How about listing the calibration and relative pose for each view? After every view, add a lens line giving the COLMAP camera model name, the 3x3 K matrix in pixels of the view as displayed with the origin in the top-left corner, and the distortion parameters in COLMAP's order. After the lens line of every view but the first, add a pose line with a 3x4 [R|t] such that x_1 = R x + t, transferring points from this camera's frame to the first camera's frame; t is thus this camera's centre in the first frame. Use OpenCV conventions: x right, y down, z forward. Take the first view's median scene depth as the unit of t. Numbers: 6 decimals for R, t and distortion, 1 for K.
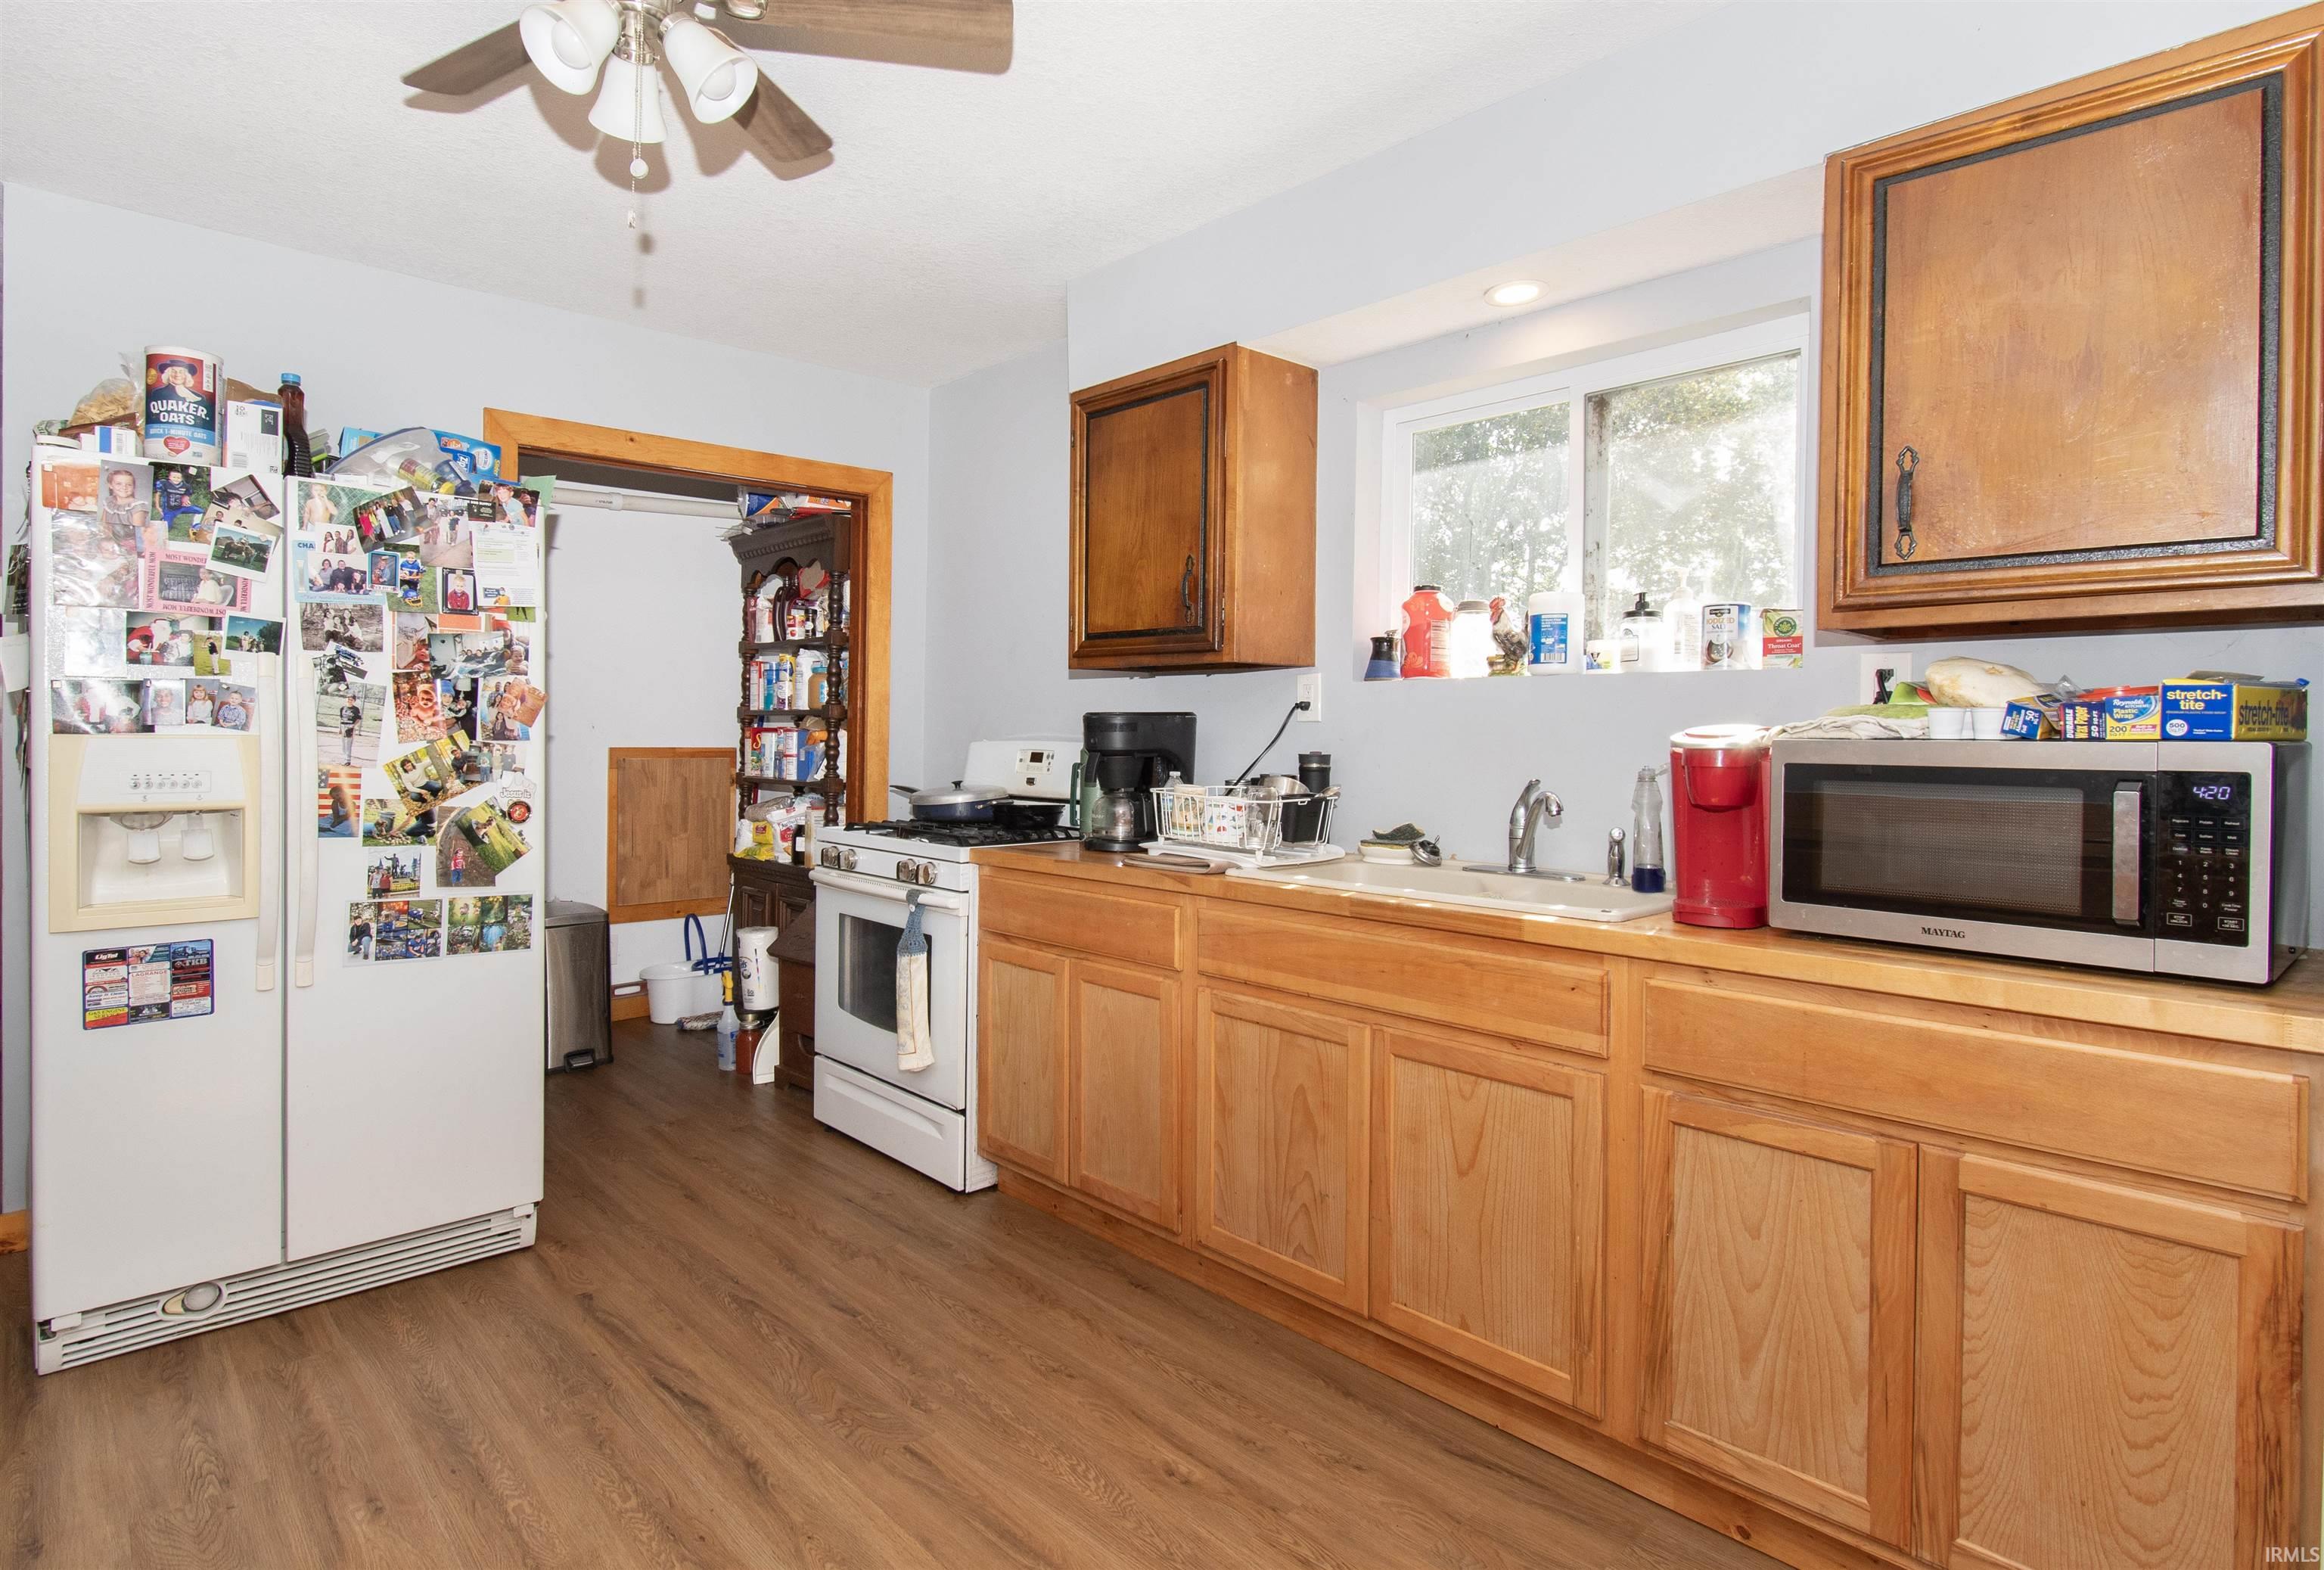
lens RADIAL K [[1215.4, 0, 1155.2], [0, 1215.4, 739.3], [0, 0, 1]] dist [0.001442, -0.008726]
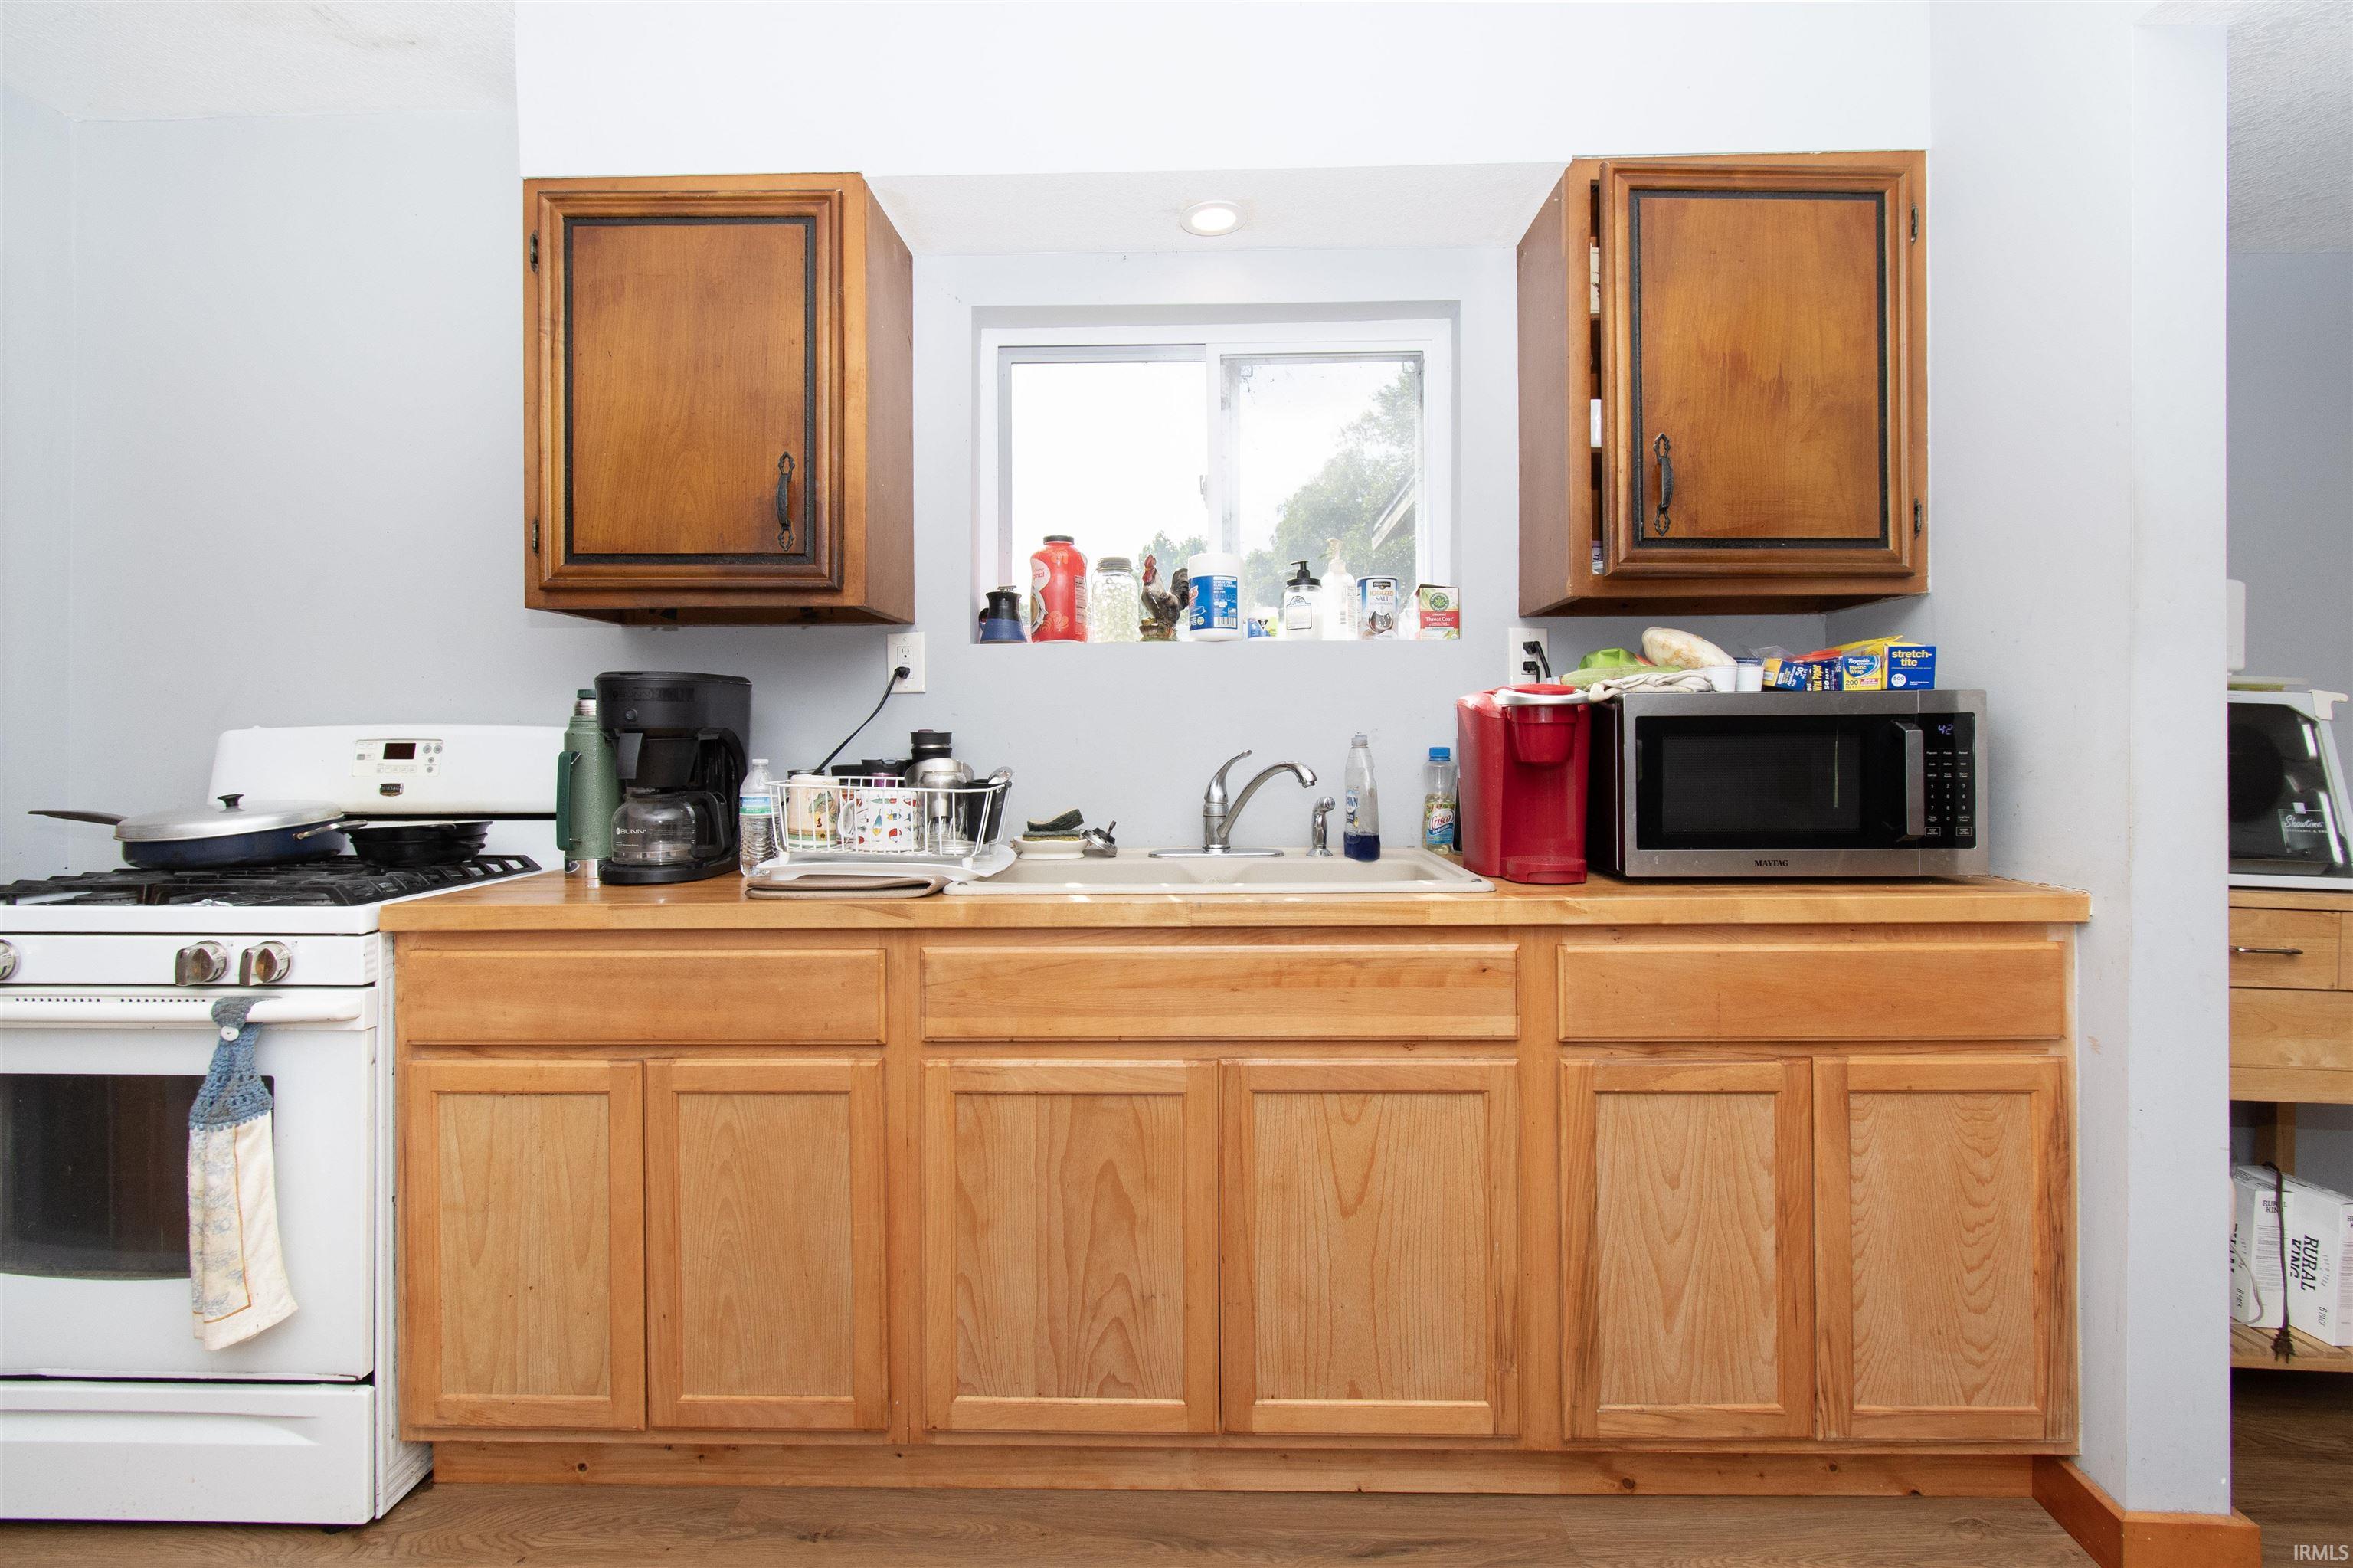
lens RADIAL K [[1032.0, 0, 1180.5], [0, 1032.0, 737.3], [0, 0, 1]] dist [0.000309, -0.000123]
pose [[0.706030, -0.012845, 0.708065, -0.297521], [0.018852, 0.999822, -0.000660, 0.024296], [-0.707931, 0.013814, 0.706147, 0.517765]]
